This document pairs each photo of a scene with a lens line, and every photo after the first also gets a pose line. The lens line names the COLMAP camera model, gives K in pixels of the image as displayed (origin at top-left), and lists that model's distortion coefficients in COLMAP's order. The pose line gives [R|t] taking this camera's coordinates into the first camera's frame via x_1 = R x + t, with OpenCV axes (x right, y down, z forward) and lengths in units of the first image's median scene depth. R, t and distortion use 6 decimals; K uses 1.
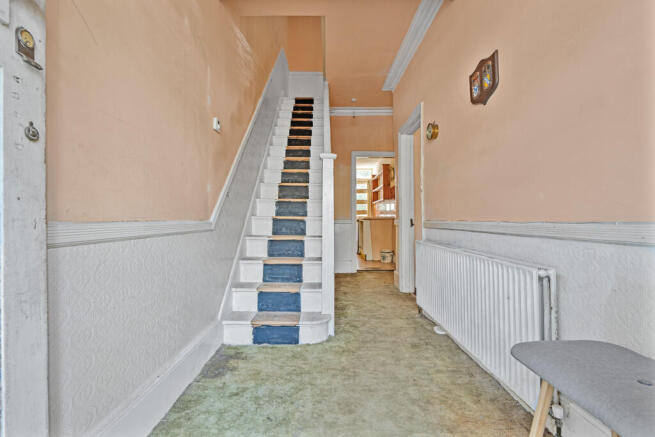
lens RADIAL K [[302.8, 0, 327.3], [0, 302.8, 216.7], [0, 0, 1]] dist [-0.002815, -0.000178]
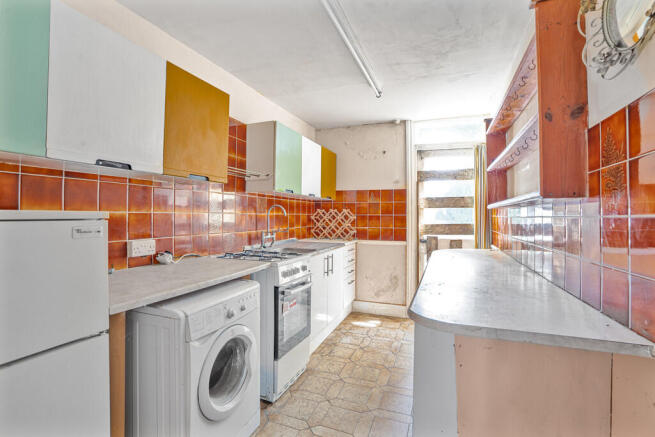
lens RADIAL K [[302.8, 0, 328.3], [0, 302.8, 215.7], [0, 0, 1]] dist [-0.002815, -0.000178]
pose [[0.937497, 0.000381, -0.347994, 0.095475], [-0.000723, 0.999999, -0.000851, -0.032767], [0.347994, 0.001050, 0.937496, 0.598718]]
